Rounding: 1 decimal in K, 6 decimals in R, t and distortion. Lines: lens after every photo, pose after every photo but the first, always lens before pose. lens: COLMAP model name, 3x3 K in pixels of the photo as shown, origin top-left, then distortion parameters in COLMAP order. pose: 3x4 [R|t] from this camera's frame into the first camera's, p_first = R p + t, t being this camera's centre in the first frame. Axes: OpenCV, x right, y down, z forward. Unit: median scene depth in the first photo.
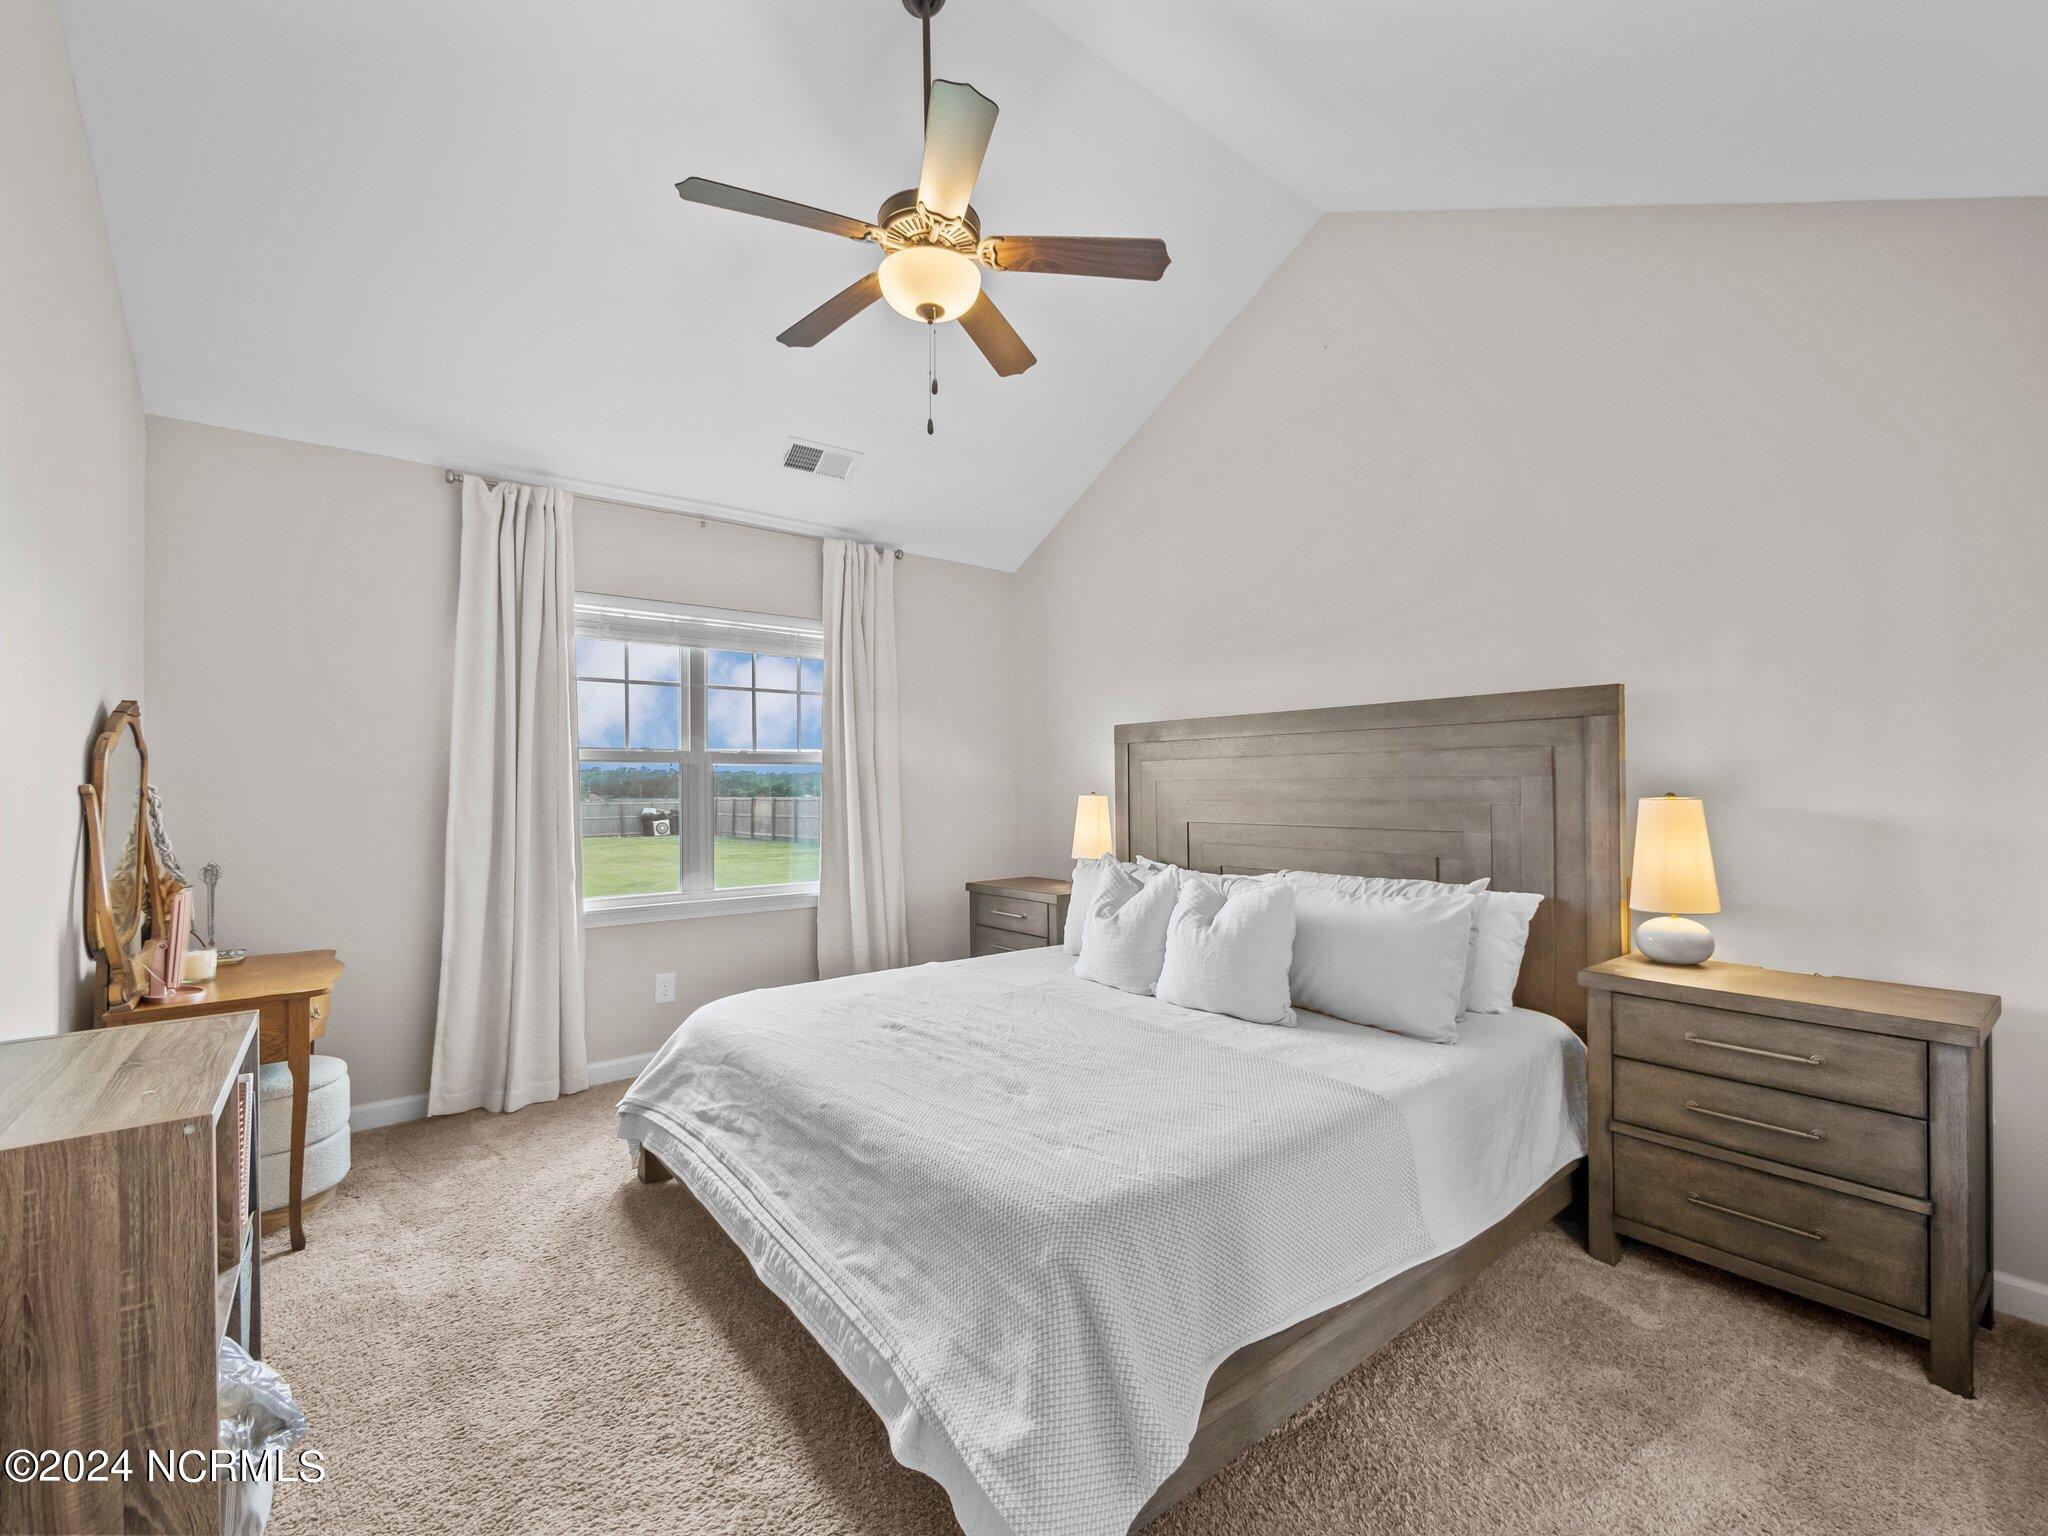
lens RADIAL K [[836.2, 0, 1055.4], [0, 836.2, 813.0], [0, 0, 1]] dist [0.000137, 0.000055]
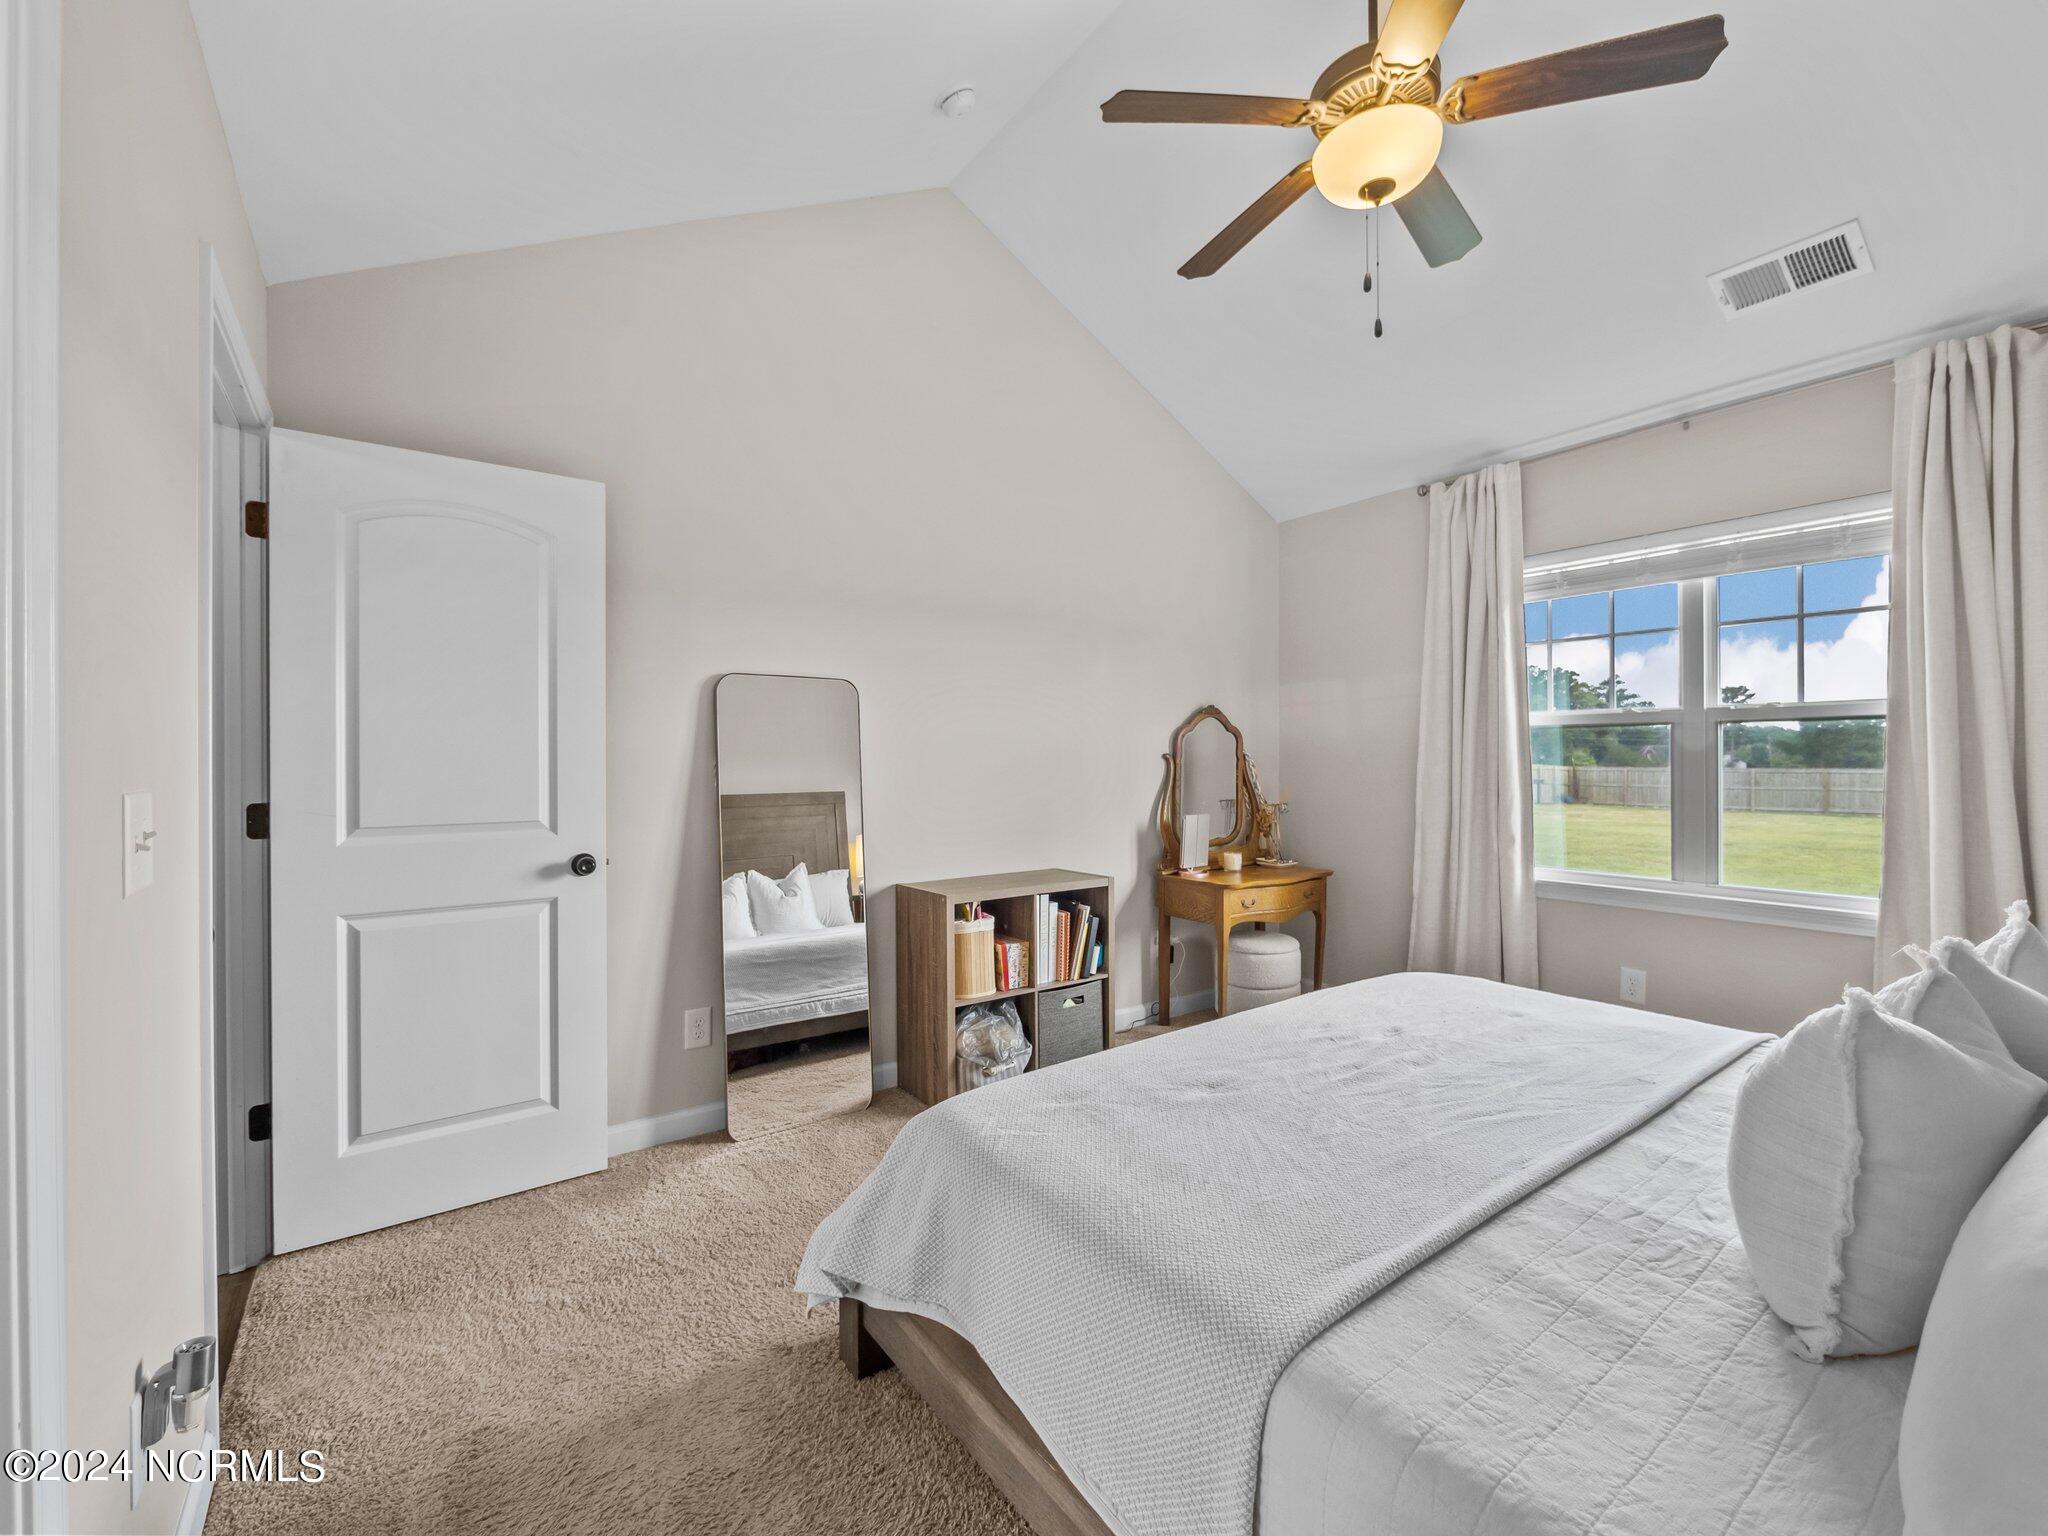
lens RADIAL K [[866.3, 0, 1021.7], [0, 866.3, 792.3], [0, 0, 1]] dist [-0.002091, -0.000158]
pose [[-0.017862, 0.047087, -0.998731, 0.512134], [-0.028292, 0.998467, 0.047580, -0.017955], [0.999440, 0.029106, -0.016502, 0.456948]]
